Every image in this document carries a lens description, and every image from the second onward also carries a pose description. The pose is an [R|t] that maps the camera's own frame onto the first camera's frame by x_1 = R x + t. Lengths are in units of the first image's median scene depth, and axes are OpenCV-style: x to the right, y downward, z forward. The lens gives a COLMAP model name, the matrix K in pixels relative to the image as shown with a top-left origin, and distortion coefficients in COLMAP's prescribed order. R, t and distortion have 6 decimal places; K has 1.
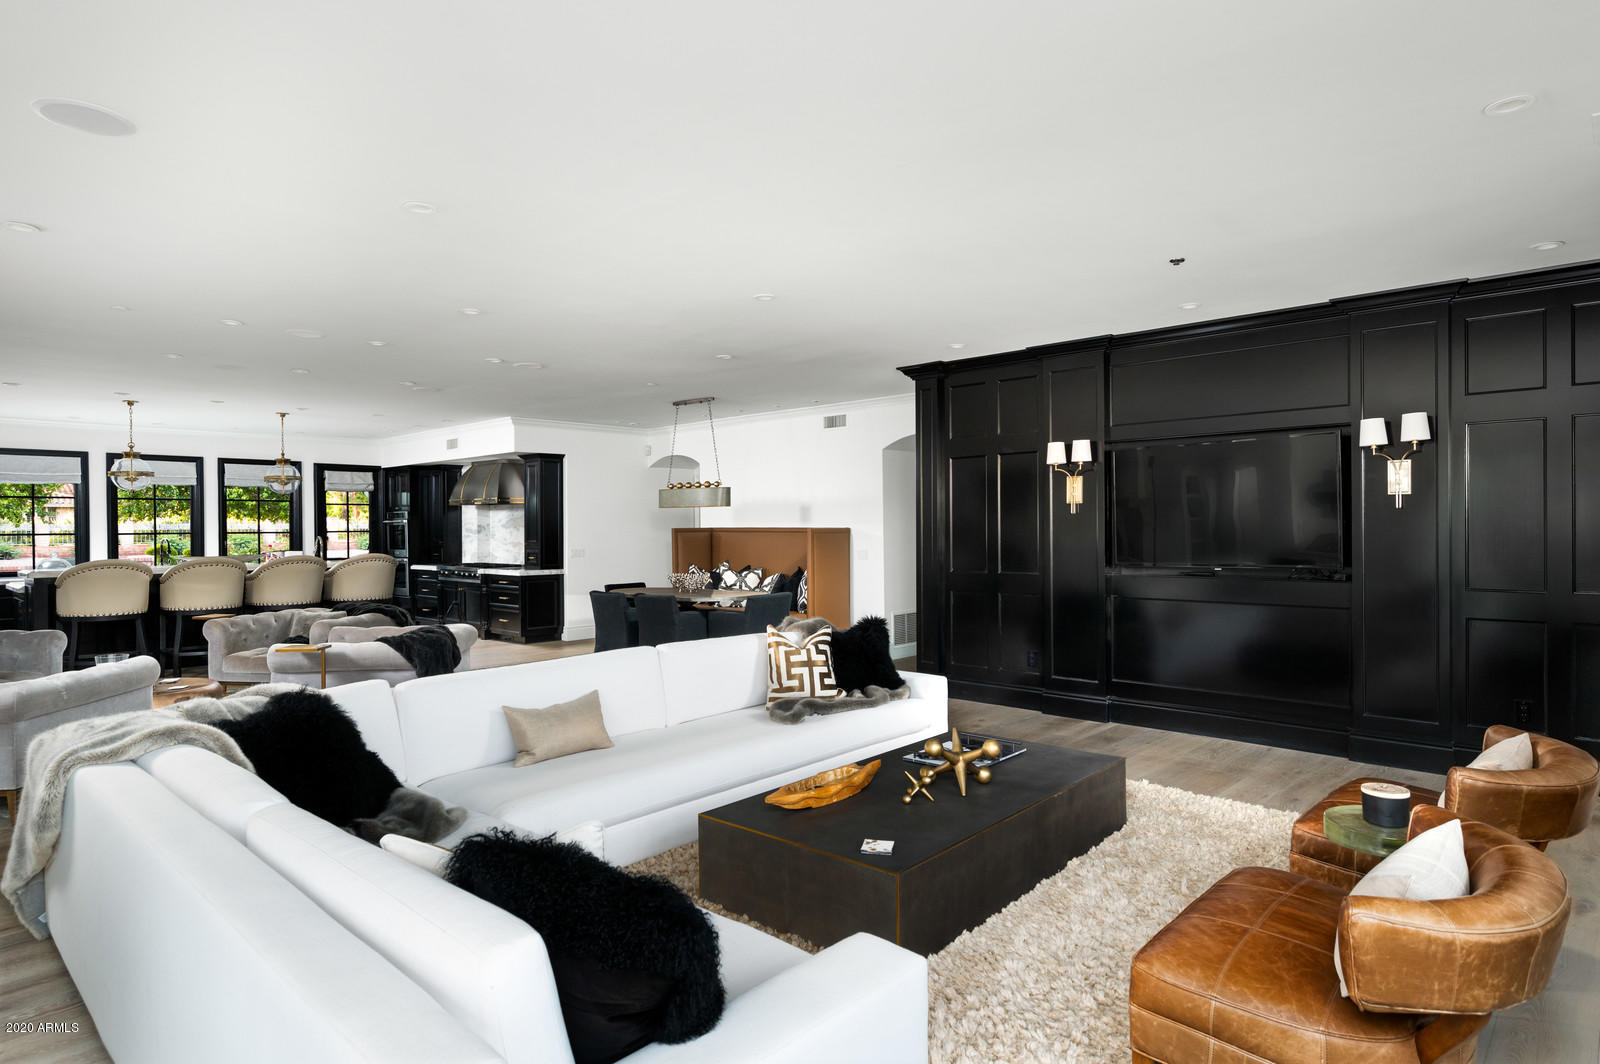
lens RADIAL K [[873.3, 0, 795.4], [0, 873.3, 530.8], [0, 0, 1]] dist [-0.000671, 0.000410]
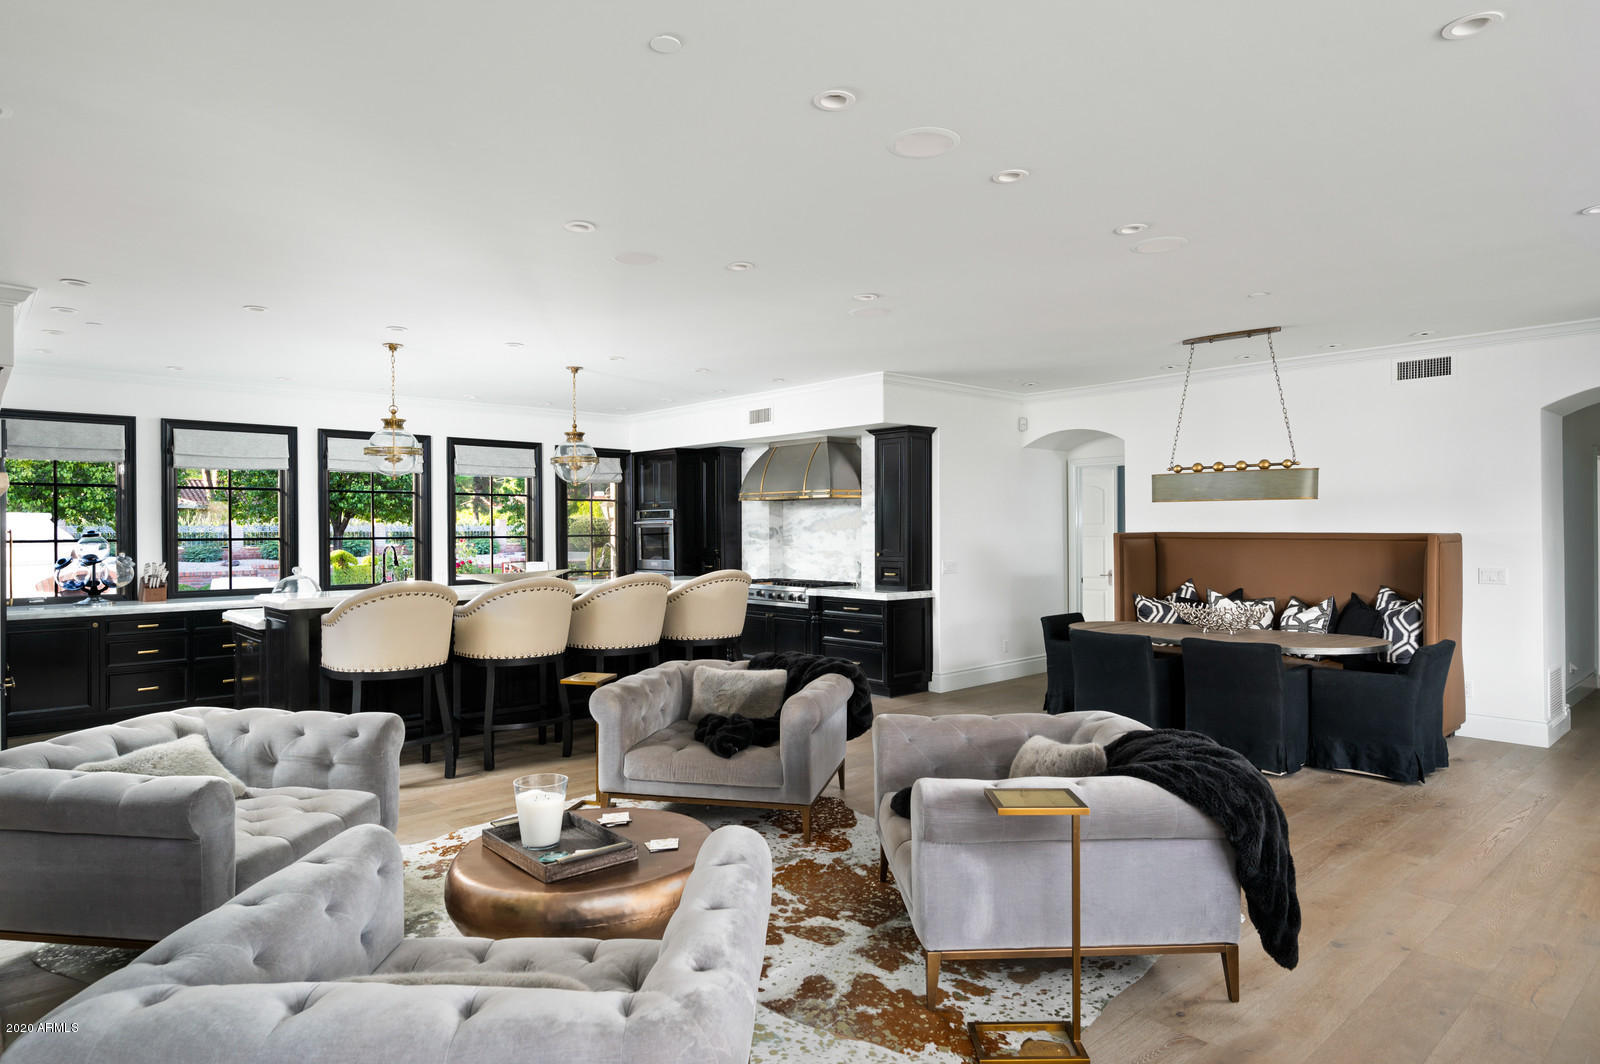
lens RADIAL K [[921.1, 0, 799.3], [0, 921.1, 536.9], [0, 0, 1]] dist [0.005252, -0.001953]
pose [[0.996680, 0.003453, -0.081349, -0.312008], [-0.003135, 0.999987, 0.004040, -0.002193], [0.081362, -0.003772, 0.996677, 0.249832]]
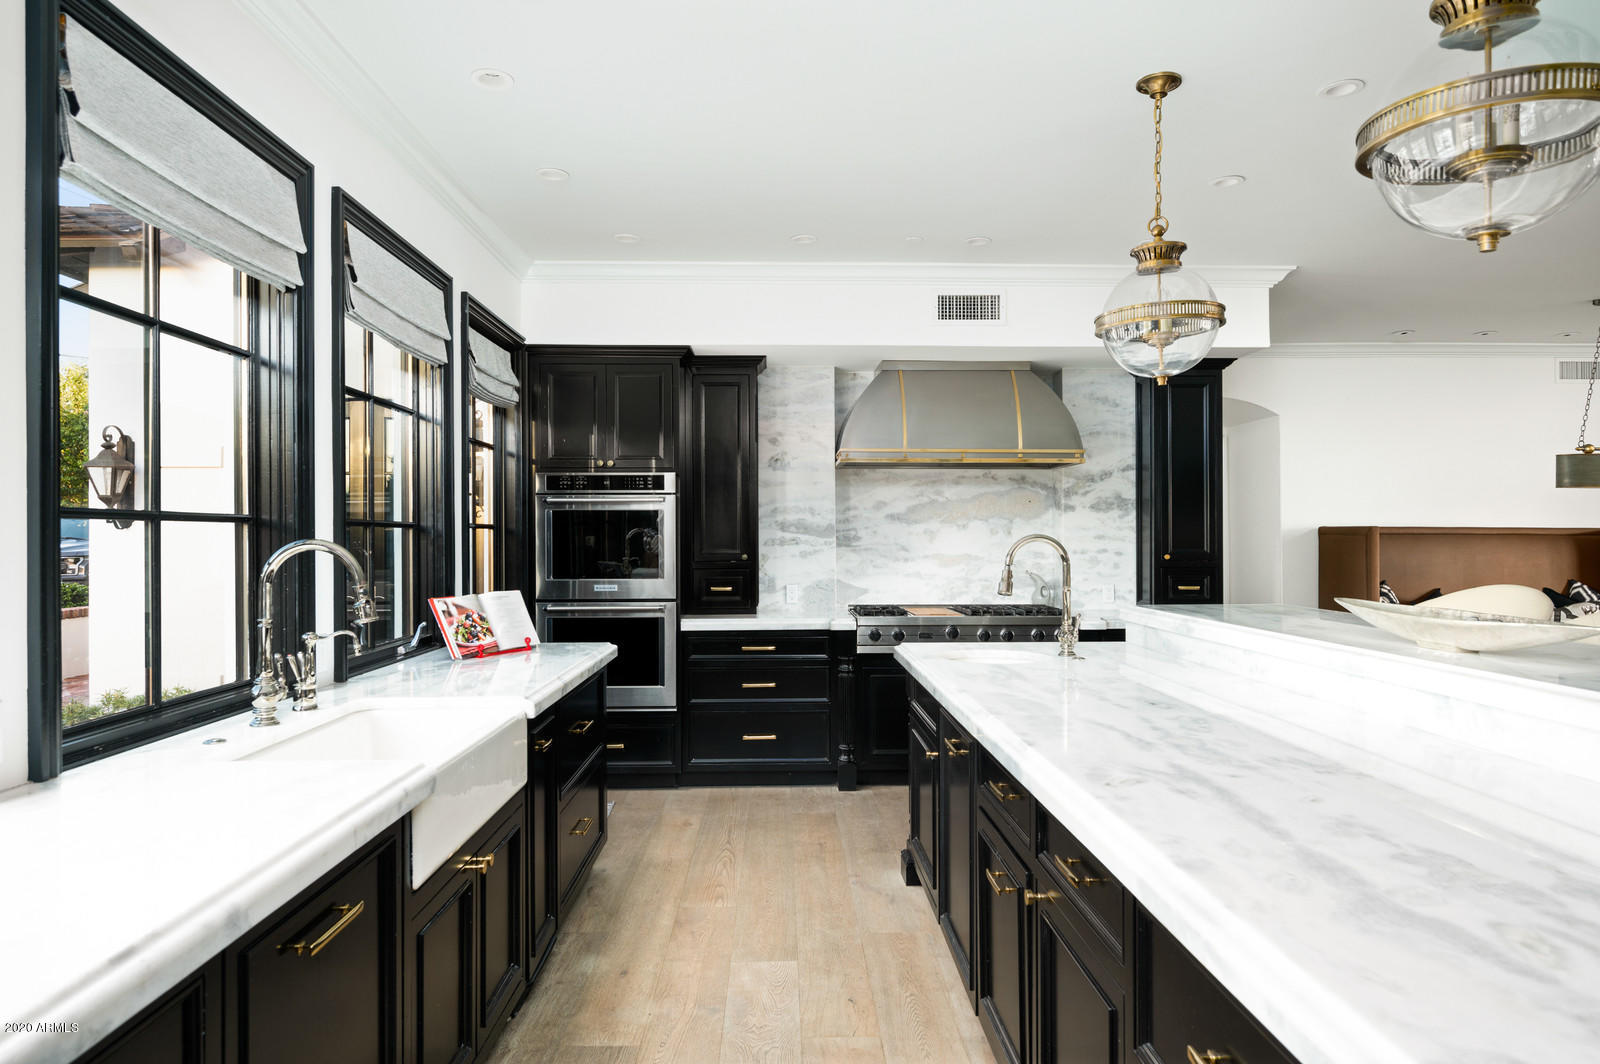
lens RADIAL K [[945.7, 0, 797.2], [0, 945.7, 533.5], [0, 0, 1]] dist [-0.001020, 0.000026]
pose [[0.724712, 0.009982, 0.688980, -0.781305], [-0.001970, 0.999921, -0.012415, 0.009143], [-0.689049, 0.007640, 0.724674, 0.777542]]
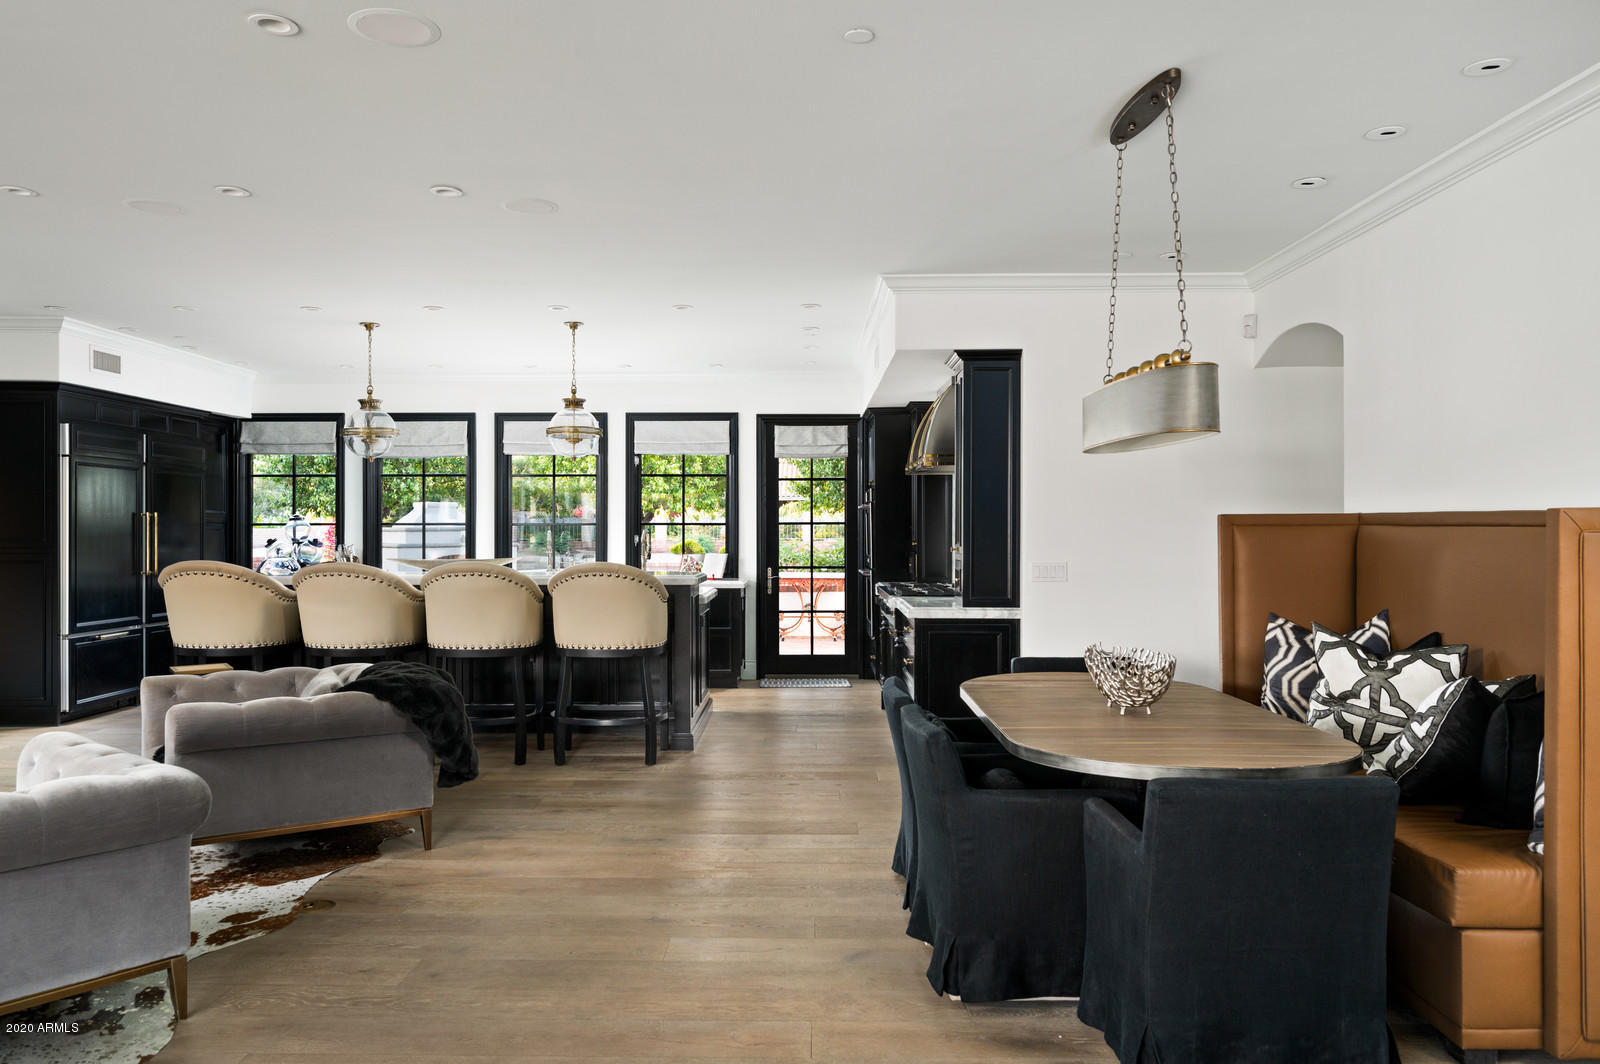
lens RADIAL K [[1136.4, 0, 802.5], [0, 1136.4, 528.5], [0, 0, 1]] dist [-0.011097, -0.000155]
pose [[0.684657, 0.007591, -0.728826, 0.080448], [-0.008174, 0.999963, 0.002736, 0.002714], [0.728820, 0.004084, 0.684694, 0.521613]]
